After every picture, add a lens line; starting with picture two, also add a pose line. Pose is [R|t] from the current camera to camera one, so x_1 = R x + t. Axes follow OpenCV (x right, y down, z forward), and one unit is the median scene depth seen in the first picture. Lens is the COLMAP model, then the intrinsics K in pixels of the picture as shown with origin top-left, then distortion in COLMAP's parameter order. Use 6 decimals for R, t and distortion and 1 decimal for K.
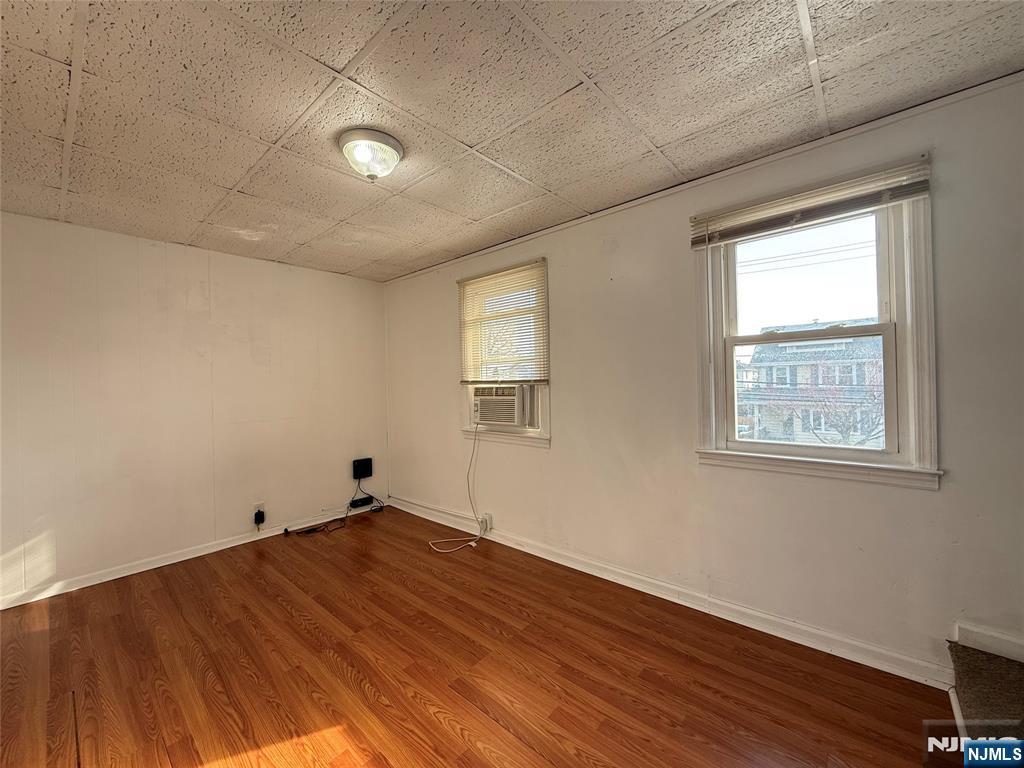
lens RADIAL K [[406.6, 0, 509.6], [0, 406.6, 380.5], [0, 0, 1]] dist [-0.002659, 0.000445]
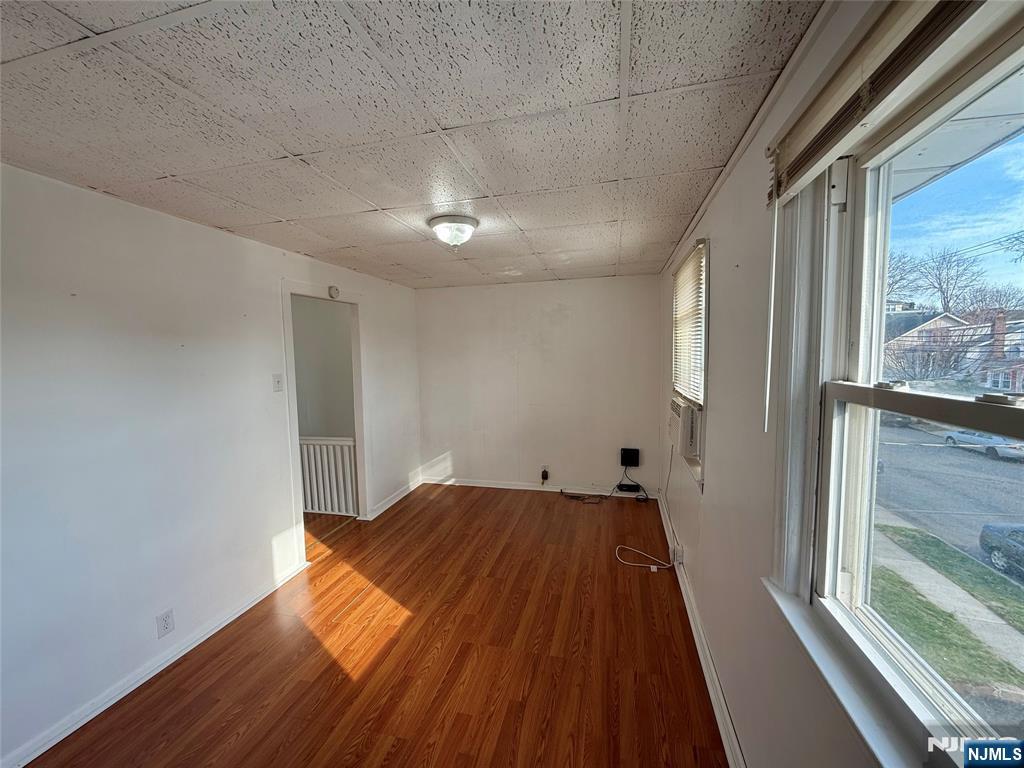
lens RADIAL K [[406.6, 0, 512.5], [0, 406.6, 383.0], [0, 0, 1]] dist [-0.002659, 0.000445]
pose [[0.455825, 0.082468, -0.886241, 0.592363], [0.011507, 0.995069, 0.098513, -0.120815], [0.889995, -0.055102, 0.452628, 0.348378]]
